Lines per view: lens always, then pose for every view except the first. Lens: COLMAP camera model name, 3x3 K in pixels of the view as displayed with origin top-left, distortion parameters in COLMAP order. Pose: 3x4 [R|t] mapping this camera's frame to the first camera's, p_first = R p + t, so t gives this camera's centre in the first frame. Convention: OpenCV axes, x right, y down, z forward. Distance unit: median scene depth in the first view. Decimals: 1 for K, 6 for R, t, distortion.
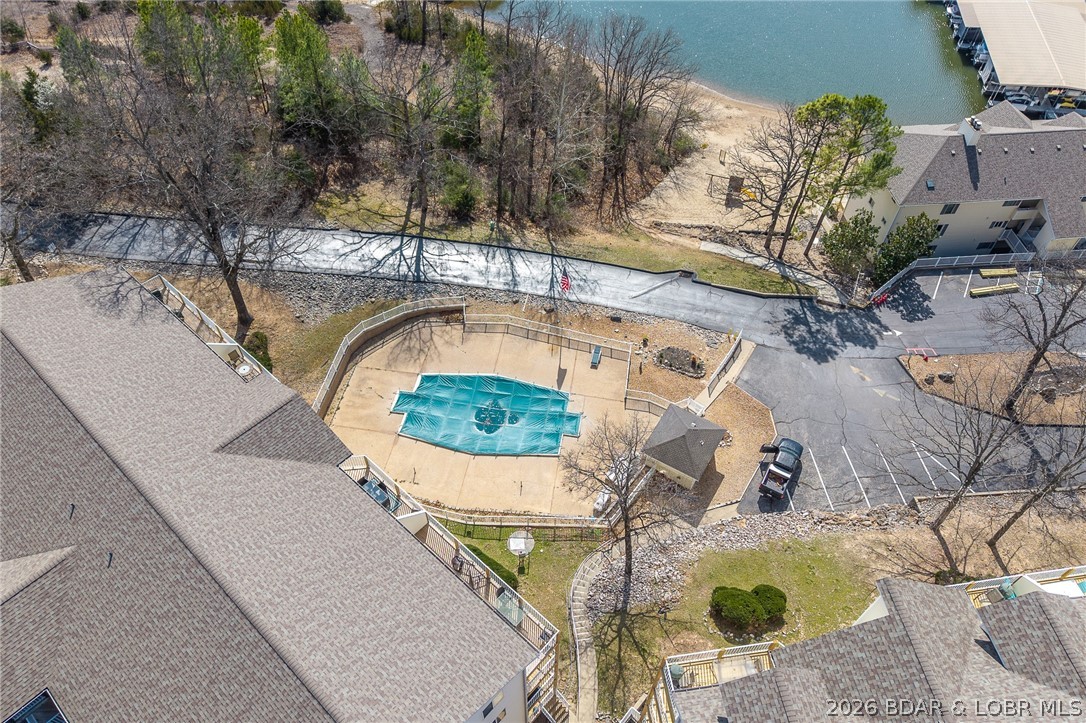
lens RADIAL K [[720.0, 0, 548.8], [0, 720.0, 363.8], [0, 0, 1]] dist [0.011299, -0.000634]
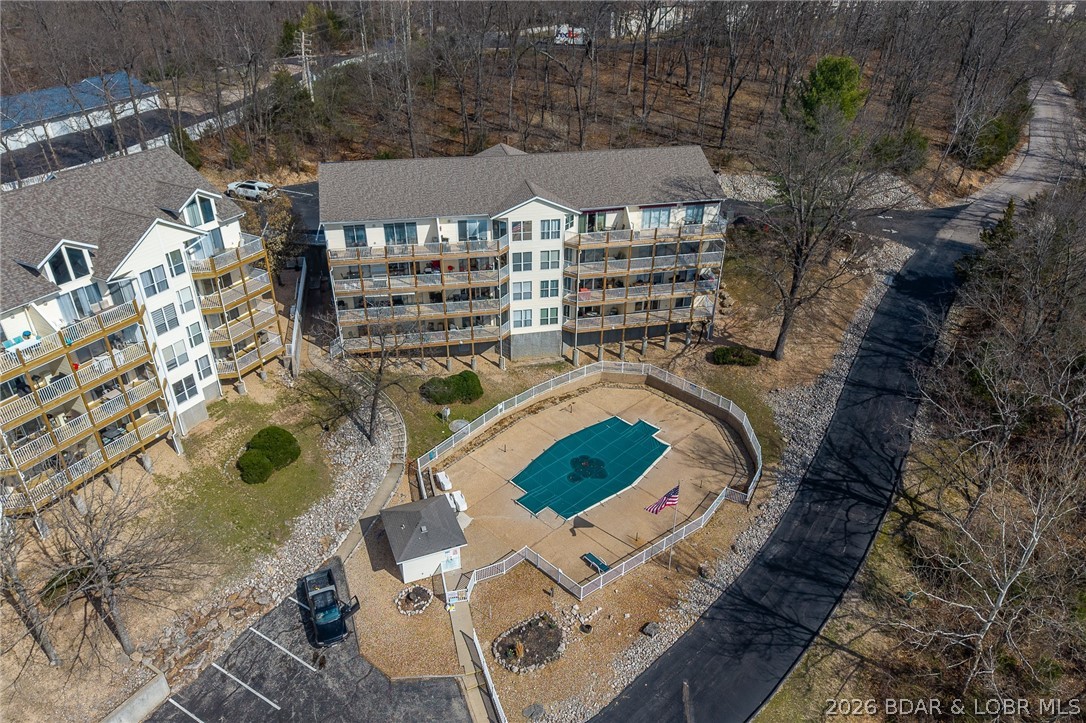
lens RADIAL K [[720.4, 0, 541.8], [0, 720.4, 367.6], [0, 0, 1]] dist [0.010289, 0.000712]
pose [[-0.579198, 0.405622, -0.707107, 0.492379], [-0.637677, 0.314932, 0.702983, -0.513864], [0.507836, 0.858073, 0.076247, 0.624215]]
